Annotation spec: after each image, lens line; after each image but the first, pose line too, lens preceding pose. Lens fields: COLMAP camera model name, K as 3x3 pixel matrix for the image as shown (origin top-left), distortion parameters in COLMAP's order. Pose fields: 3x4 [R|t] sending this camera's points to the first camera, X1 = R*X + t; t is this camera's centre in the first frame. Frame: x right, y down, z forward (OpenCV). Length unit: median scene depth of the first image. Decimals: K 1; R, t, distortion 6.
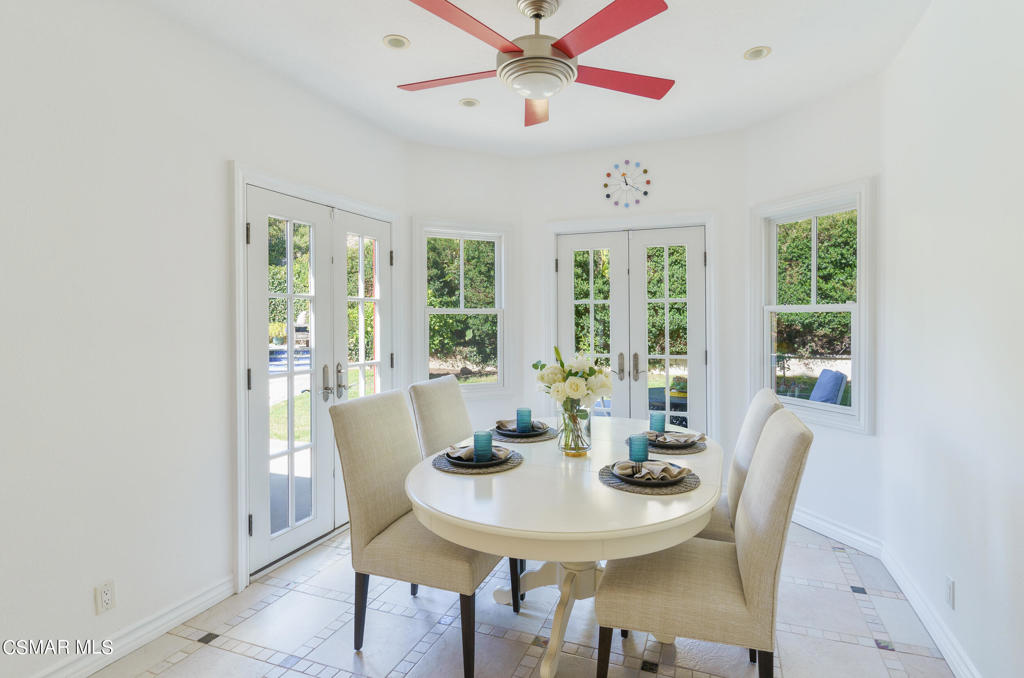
lens RADIAL K [[499.7, 0, 539.8], [0, 499.7, 318.7], [0, 0, 1]] dist [0.002208, 0.000768]
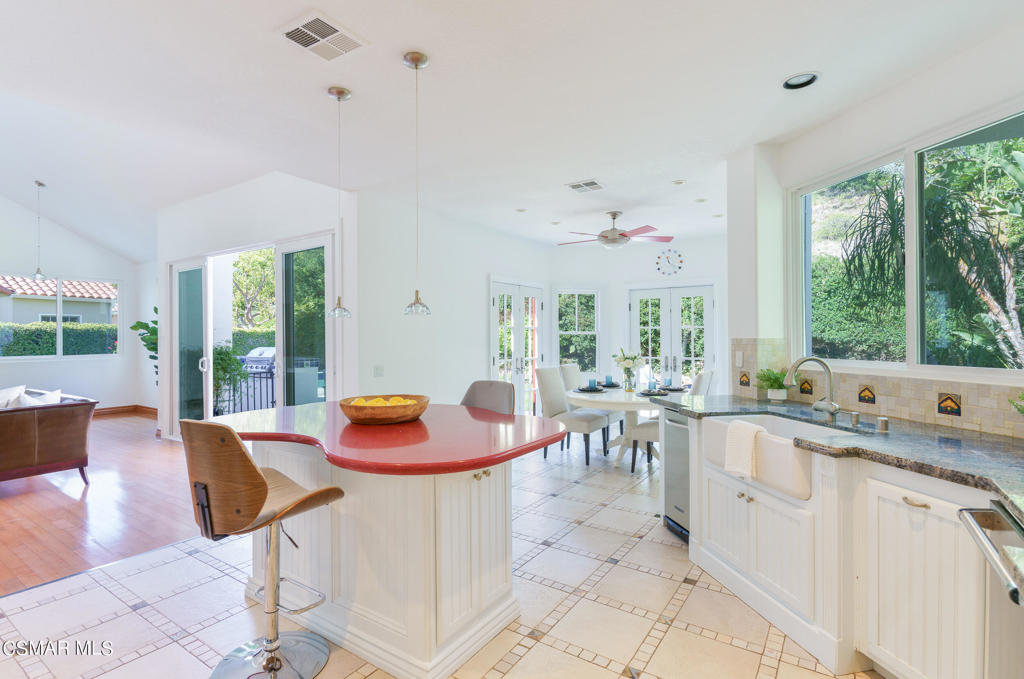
lens RADIAL K [[499.7, 0, 505.0], [0, 499.7, 339.4], [0, 0, 1]] dist [0.002208, 0.000768]
pose [[0.967610, 0.003417, -0.252426, 0.056019], [-0.002562, 0.999990, 0.003716, 0.003100], [0.252436, -0.002949, 0.967609, -0.884345]]
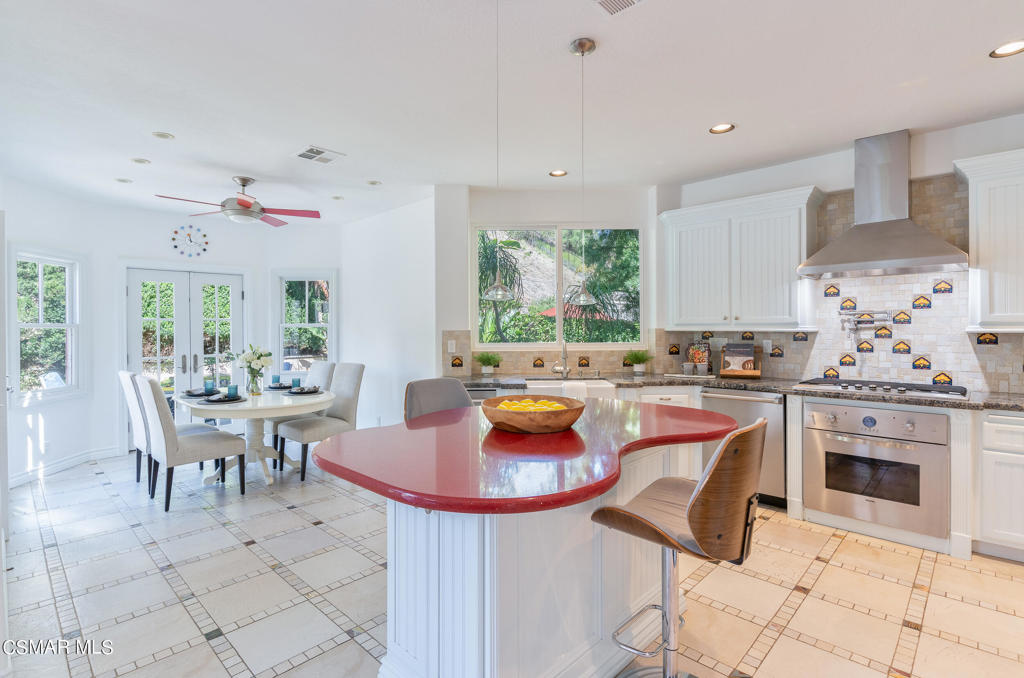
lens RADIAL K [[499.7, 0, 516.6], [0, 499.7, 333.4], [0, 0, 1]] dist [0.002208, 0.000768]
pose [[0.405511, -0.006572, 0.914066, -0.789781], [0.007645, 0.999964, 0.003798, 0.007626], [-0.914058, 0.005448, 0.405547, -0.489897]]
